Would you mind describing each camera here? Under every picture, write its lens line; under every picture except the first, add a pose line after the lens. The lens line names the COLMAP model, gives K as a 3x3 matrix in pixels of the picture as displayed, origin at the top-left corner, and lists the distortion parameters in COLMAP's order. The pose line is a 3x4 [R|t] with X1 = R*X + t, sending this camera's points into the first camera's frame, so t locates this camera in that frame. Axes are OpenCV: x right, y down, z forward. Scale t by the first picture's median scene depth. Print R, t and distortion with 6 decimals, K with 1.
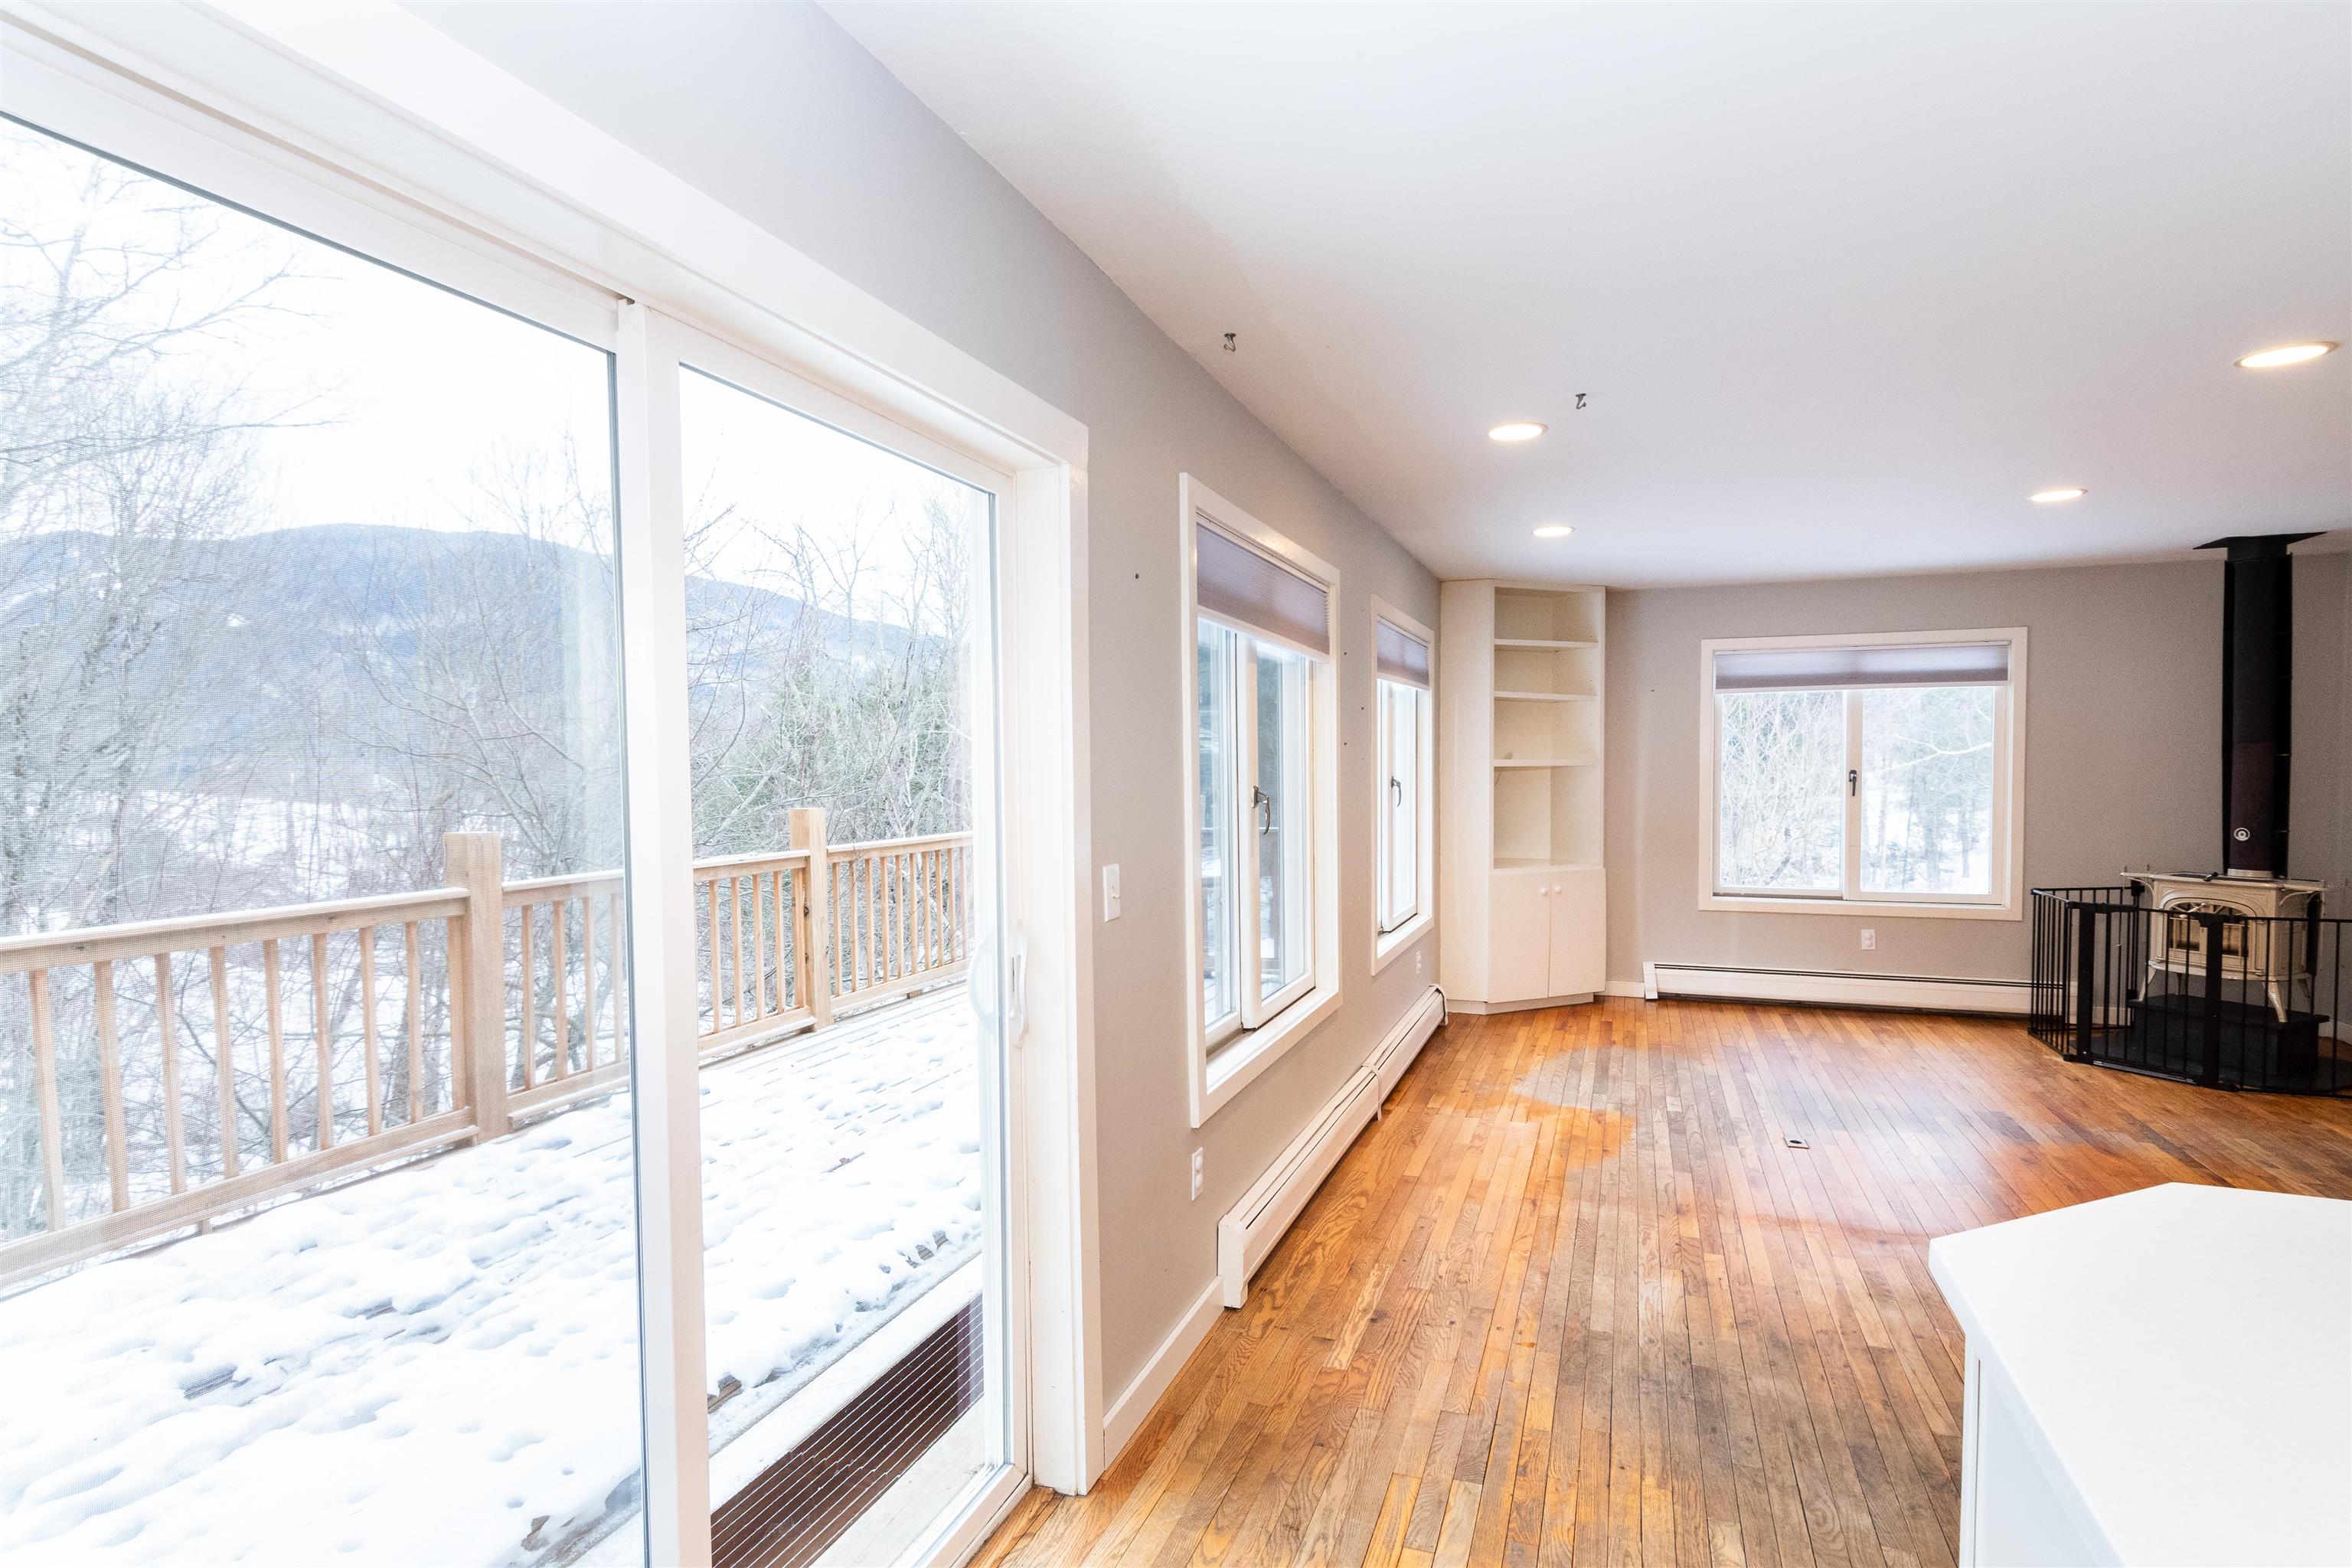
lens RADIAL K [[1223.2, 0, 1173.1], [0, 1223.2, 821.2], [0, 0, 1]] dist [0.010662, -0.000170]
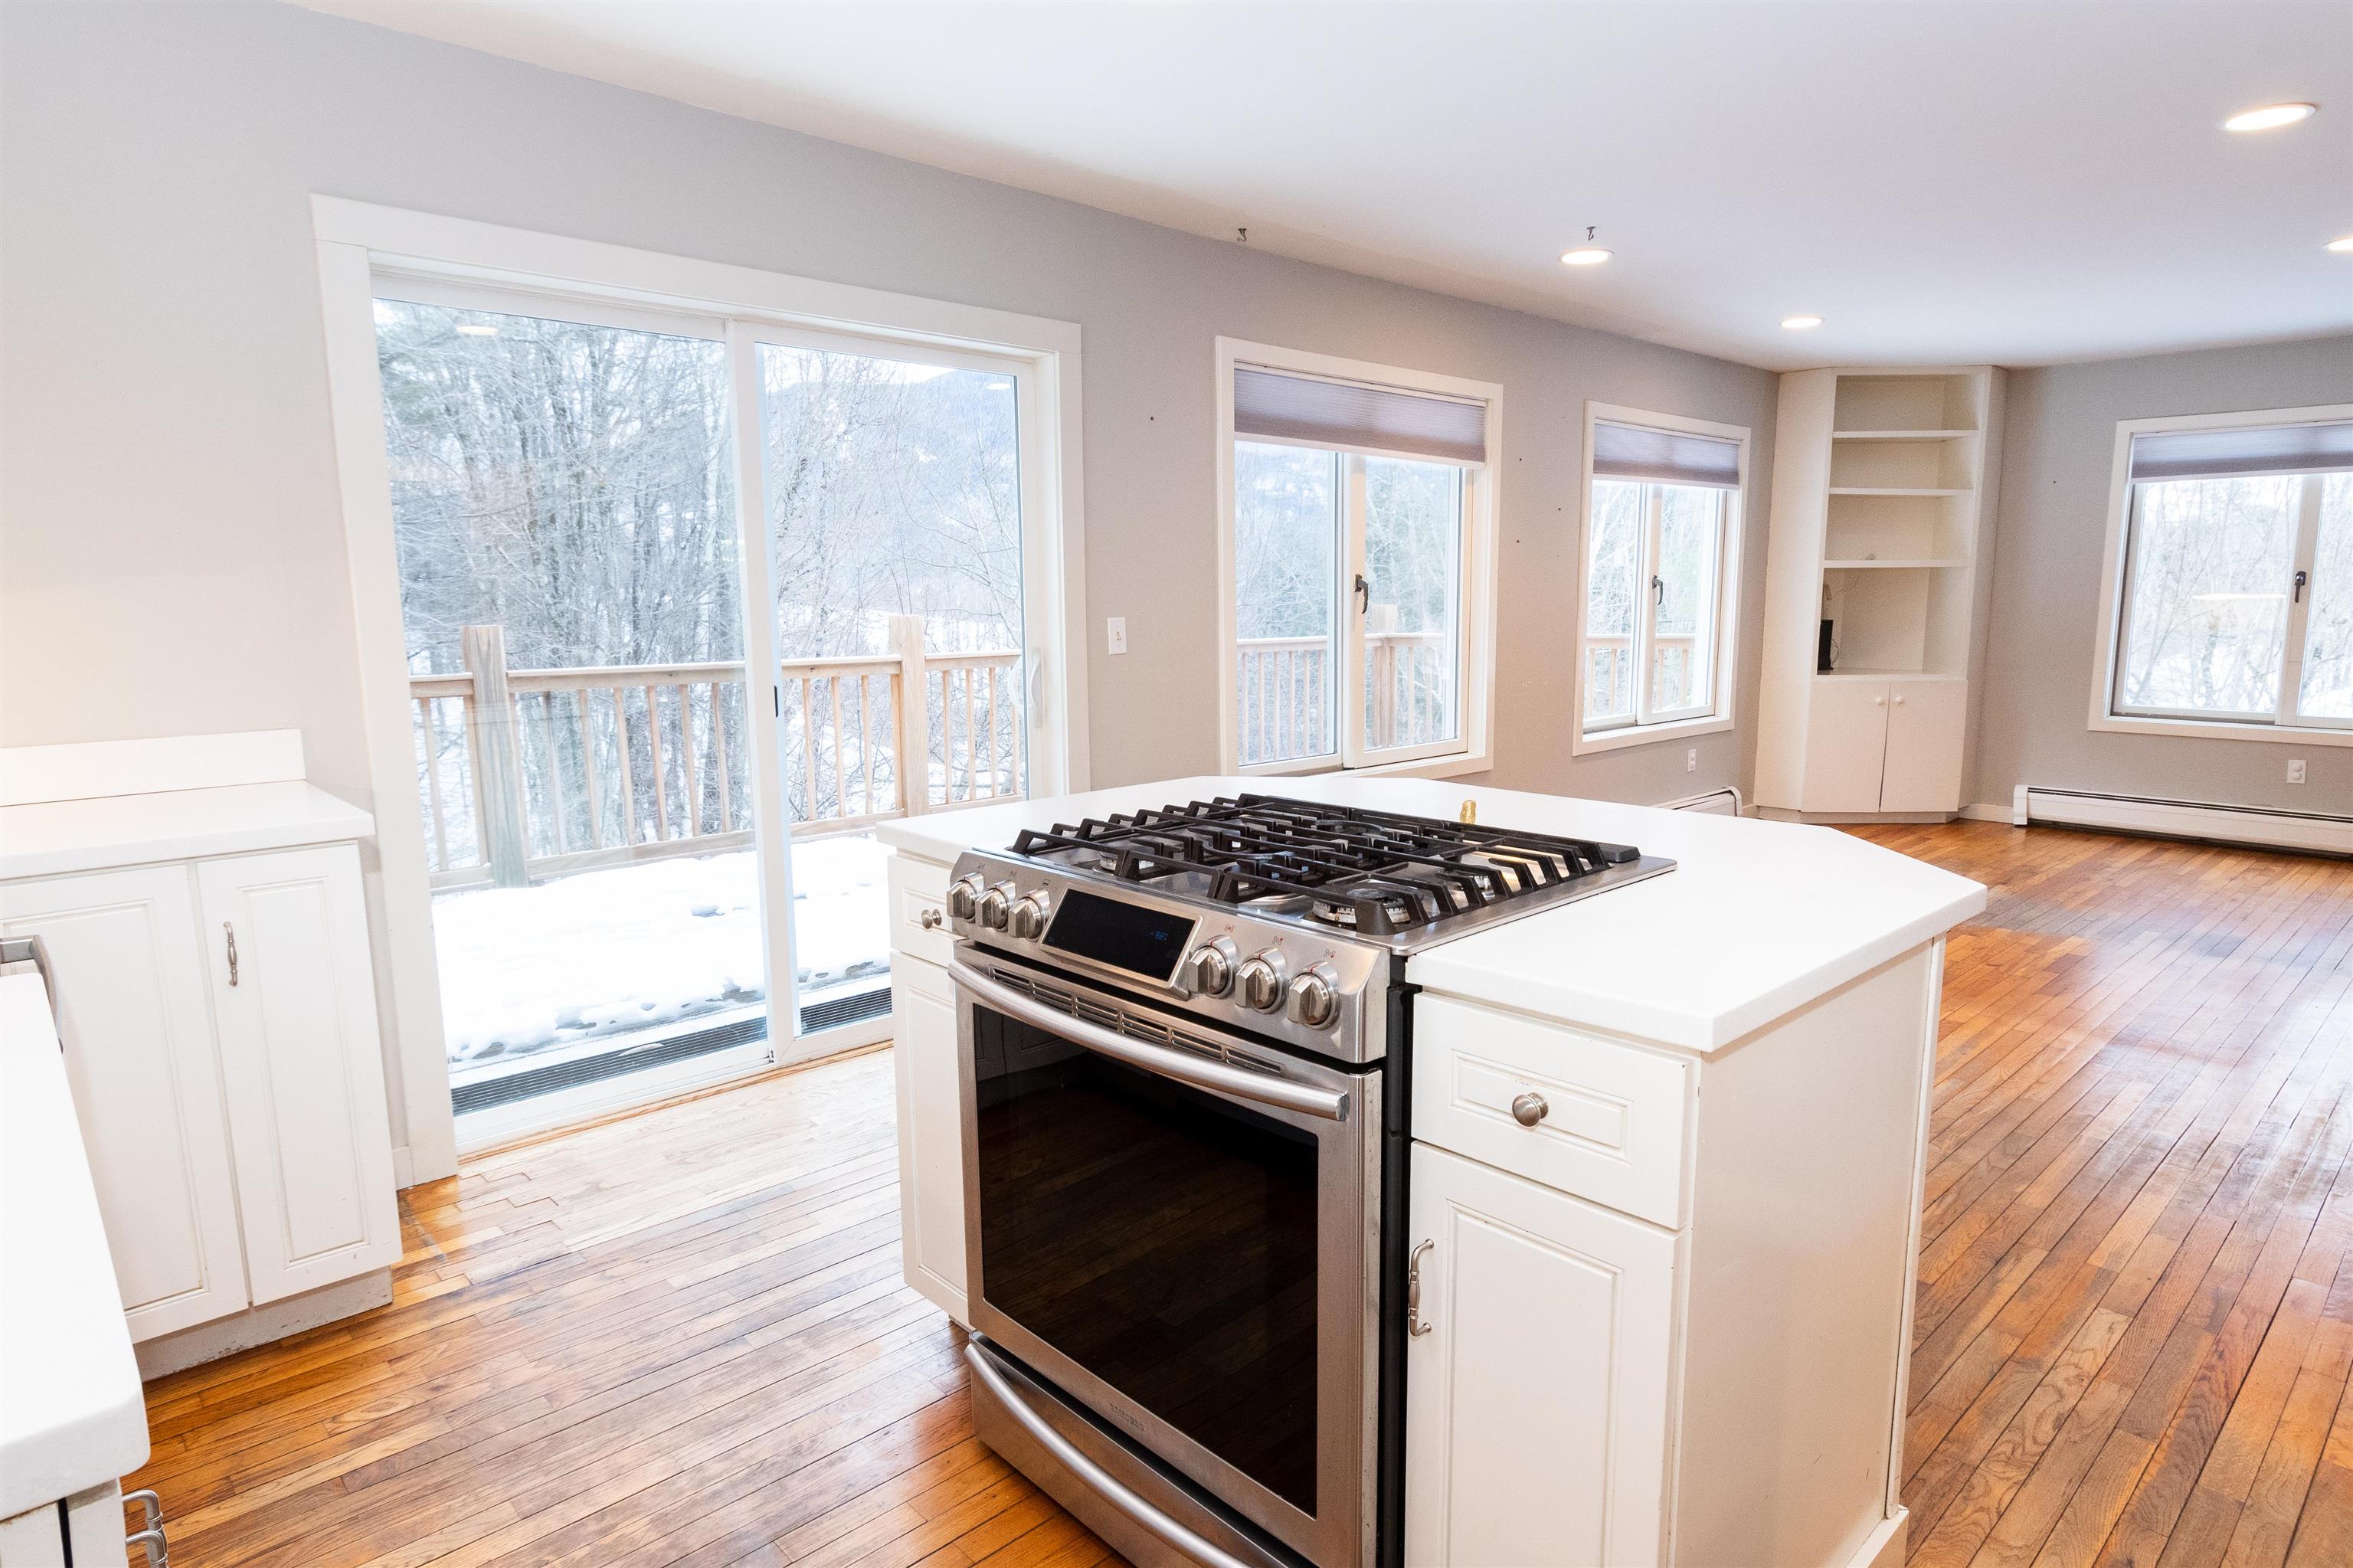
lens RADIAL K [[1311.4, 0, 1205.3], [0, 1311.4, 788.6], [0, 0, 1]] dist [-0.000123, -0.003482]
pose [[0.902595, 0.066017, -0.425400, 0.273404], [-0.020626, 0.993669, 0.110441, 0.023770], [0.429997, -0.090909, 0.898242, -0.152621]]
